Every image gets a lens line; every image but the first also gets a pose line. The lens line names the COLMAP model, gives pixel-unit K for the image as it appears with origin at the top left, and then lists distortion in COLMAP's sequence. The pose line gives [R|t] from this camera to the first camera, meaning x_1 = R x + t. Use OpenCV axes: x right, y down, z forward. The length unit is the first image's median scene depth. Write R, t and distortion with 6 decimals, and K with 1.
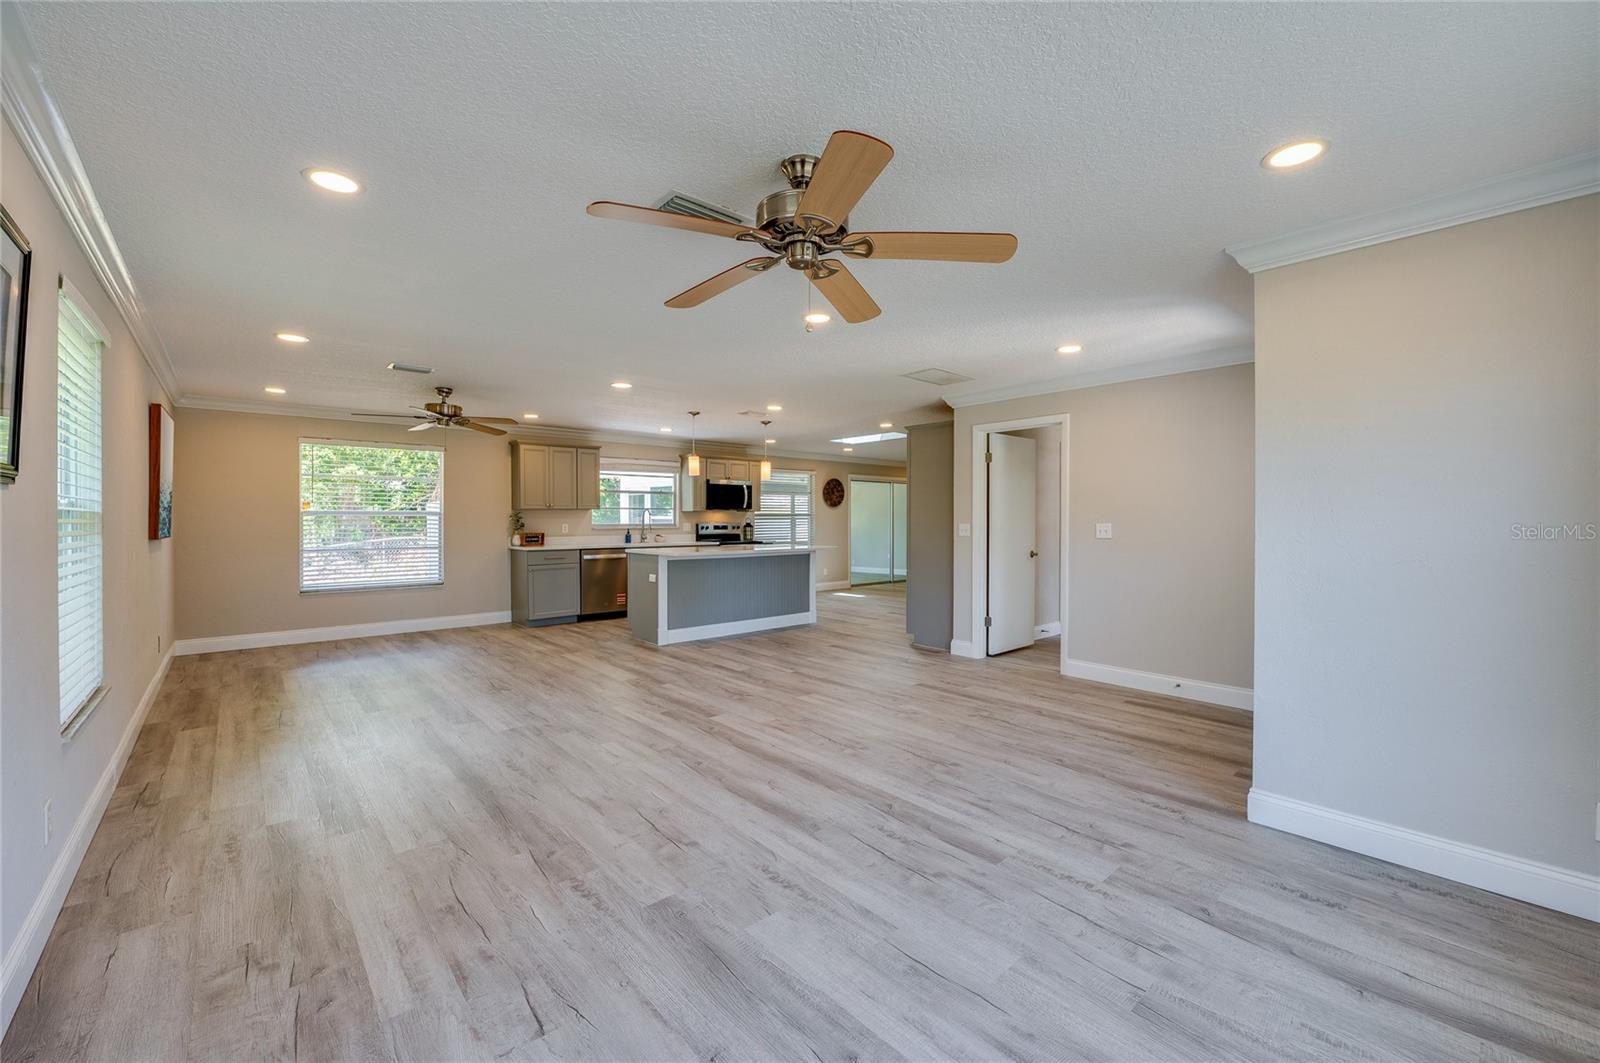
lens RADIAL K [[645.8, 0, 810.9], [0, 645.8, 555.1], [0, 0, 1]] dist [-0.018211, 0.001010]
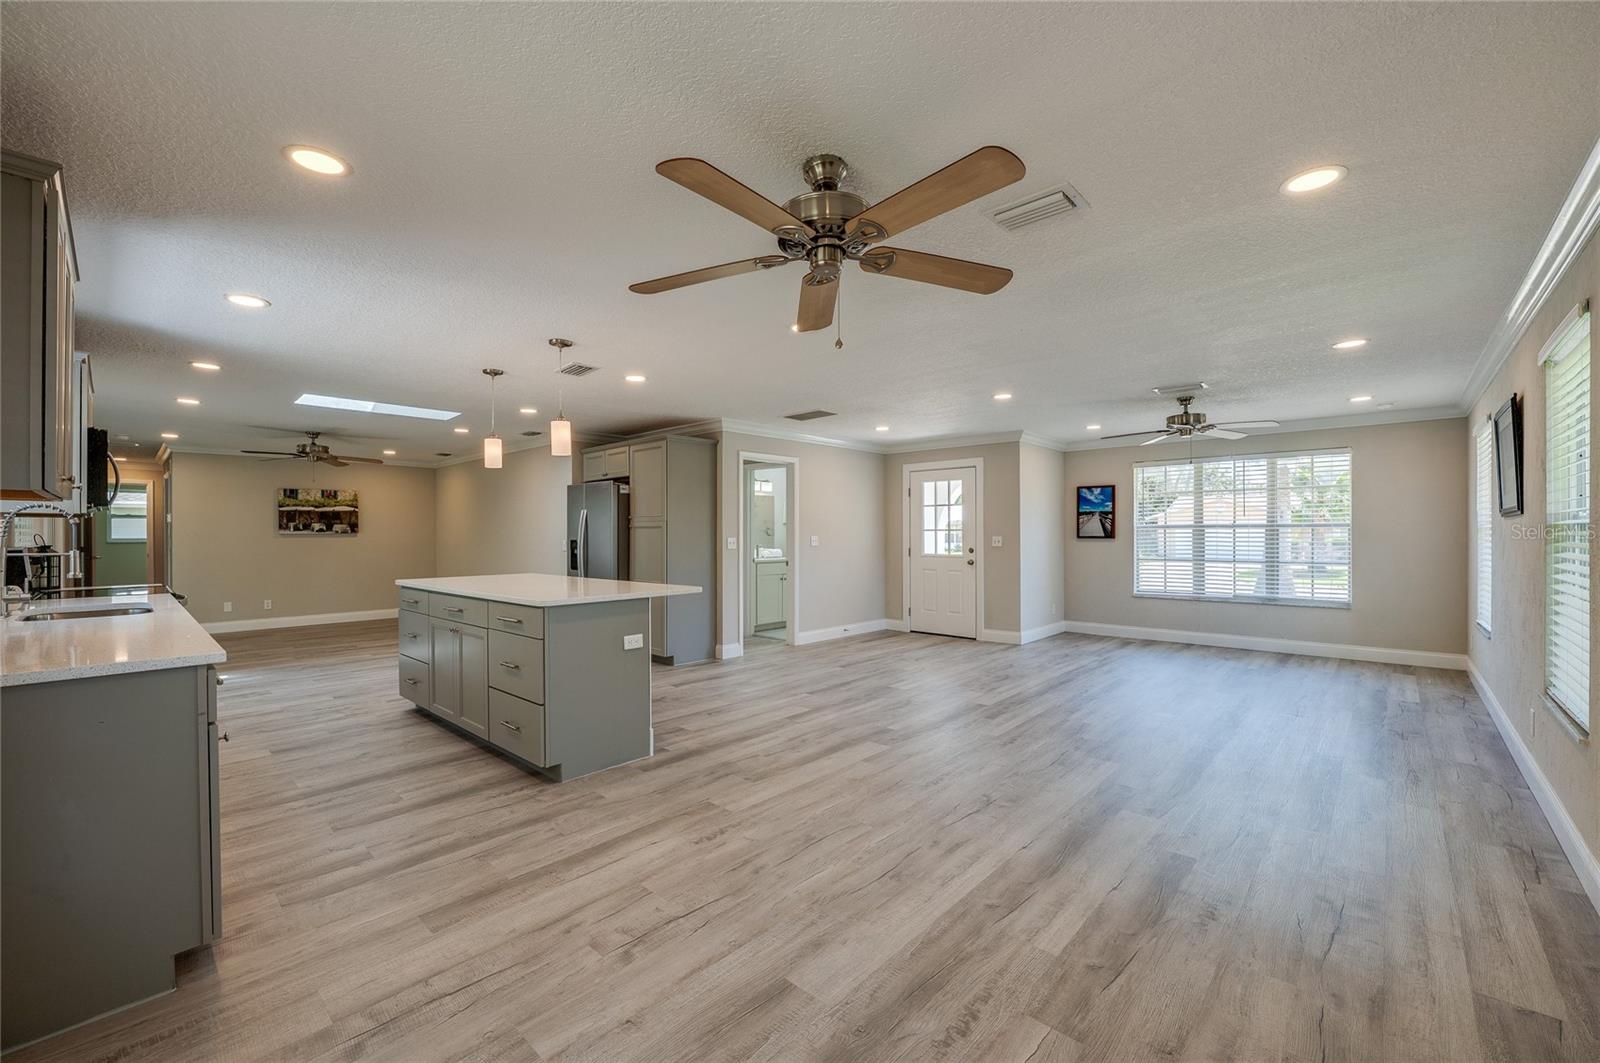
lens RADIAL K [[645.8, 0, 792.1], [0, 645.8, 530.9], [0, 0, 1]] dist [-0.018211, 0.001010]
pose [[-0.086334, 0.002404, 0.996263, -1.528095], [0.058565, 0.998280, 0.002666, -0.098355], [-0.994543, 0.058577, -0.086326, 1.713259]]
